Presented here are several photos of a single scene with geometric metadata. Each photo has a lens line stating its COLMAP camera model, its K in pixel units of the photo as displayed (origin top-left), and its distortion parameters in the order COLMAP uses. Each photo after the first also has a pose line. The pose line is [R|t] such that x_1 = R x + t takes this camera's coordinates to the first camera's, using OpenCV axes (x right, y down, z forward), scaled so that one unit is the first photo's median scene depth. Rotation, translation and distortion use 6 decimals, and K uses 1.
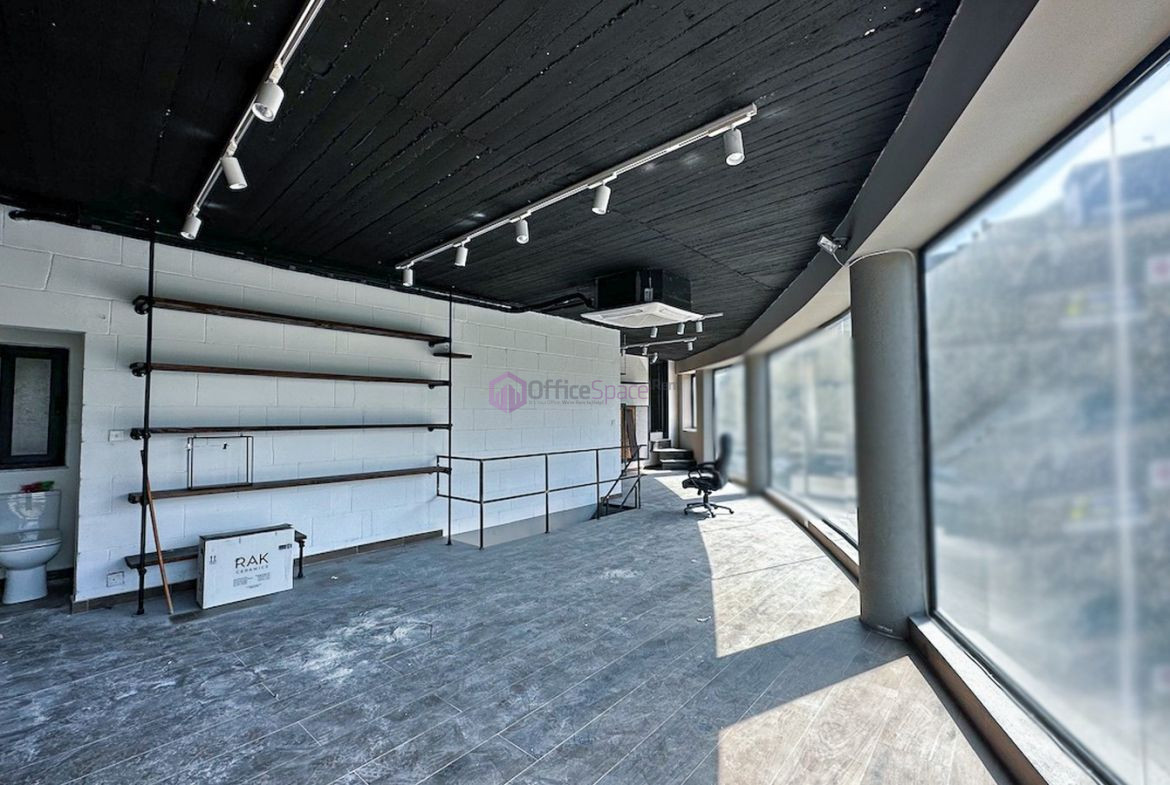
lens RADIAL K [[496.7, 0, 589.0], [0, 496.7, 392.1], [0, 0, 1]] dist [-0.008297, 0.000206]
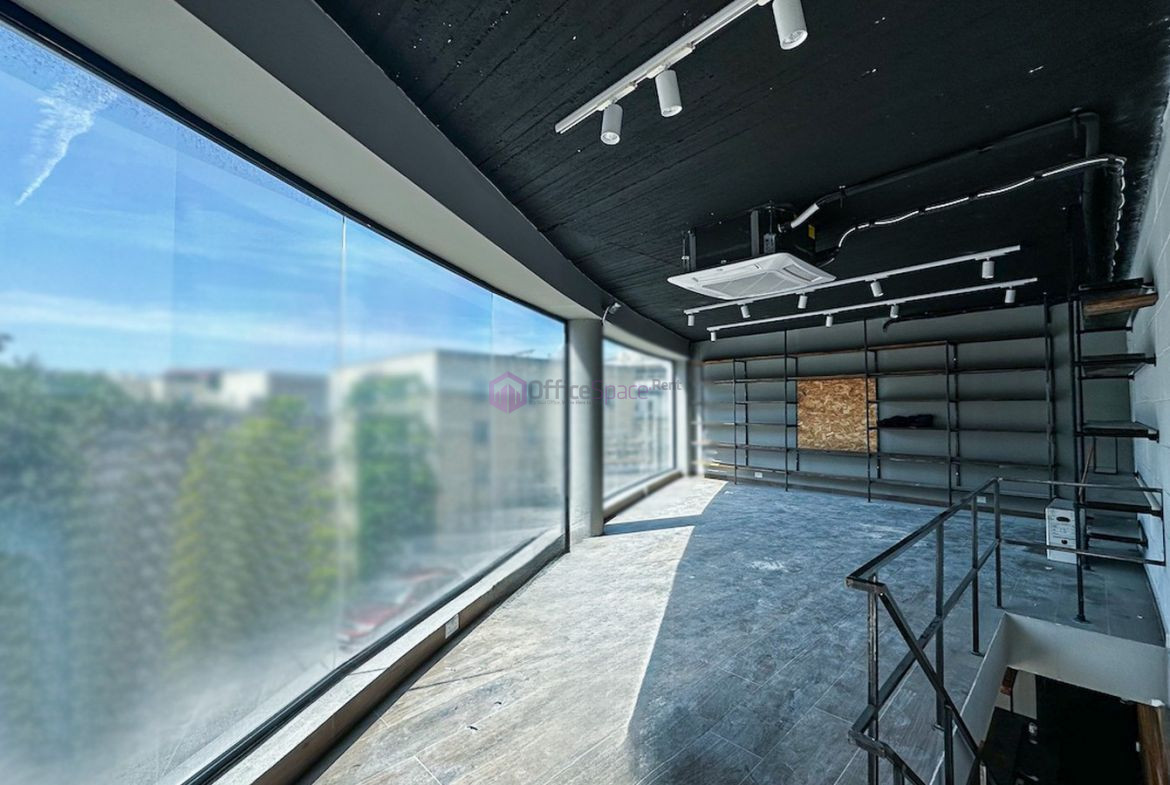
lens RADIAL K [[496.7, 0, 588.5], [0, 496.7, 388.8], [0, 0, 1]] dist [-0.008297, 0.000206]
pose [[-0.996195, 0.008156, 0.086766, 0.346875], [0.000791, 0.996416, -0.084581, 0.085767], [-0.087145, -0.084190, -0.992632, 2.113188]]
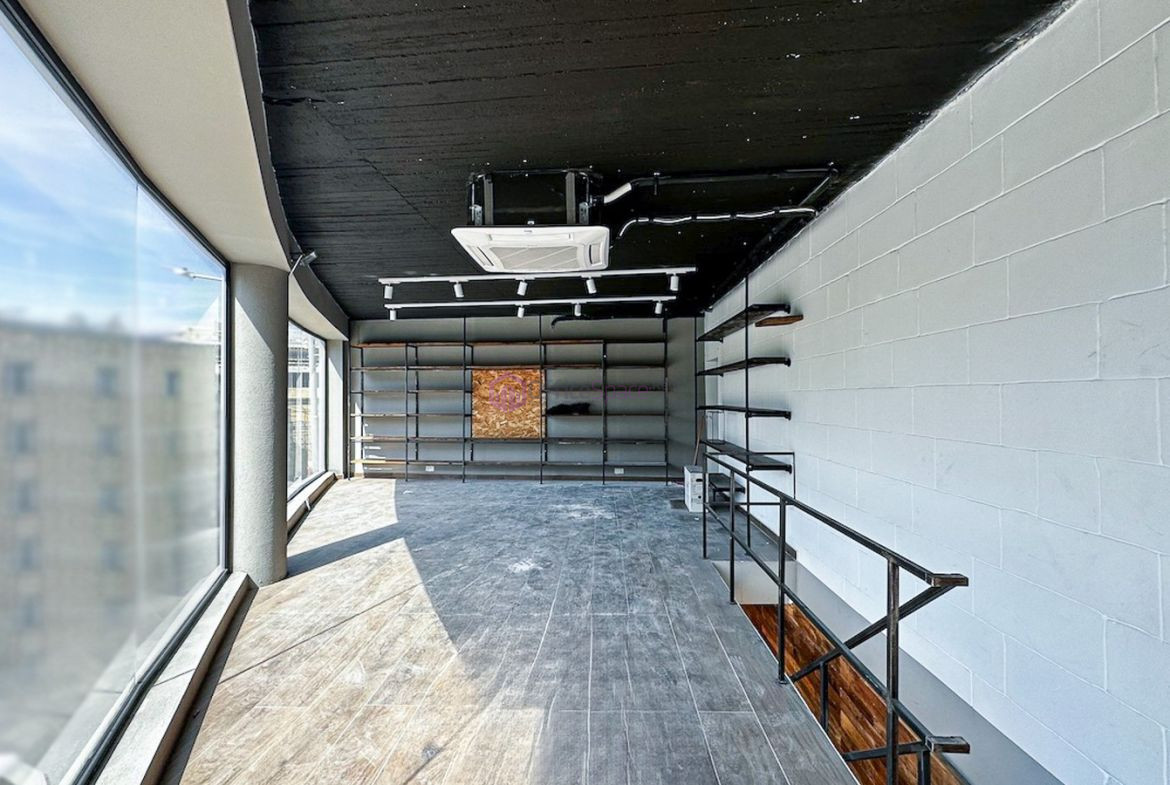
lens RADIAL K [[496.7, 0, 584.0], [0, 496.7, 391.1], [0, 0, 1]] dist [-0.008297, 0.000206]
pose [[-0.783251, -0.000778, -0.621706, 0.567531], [0.035047, 0.998354, -0.045403, 0.075131], [0.620718, -0.057351, -0.781934, 1.866874]]
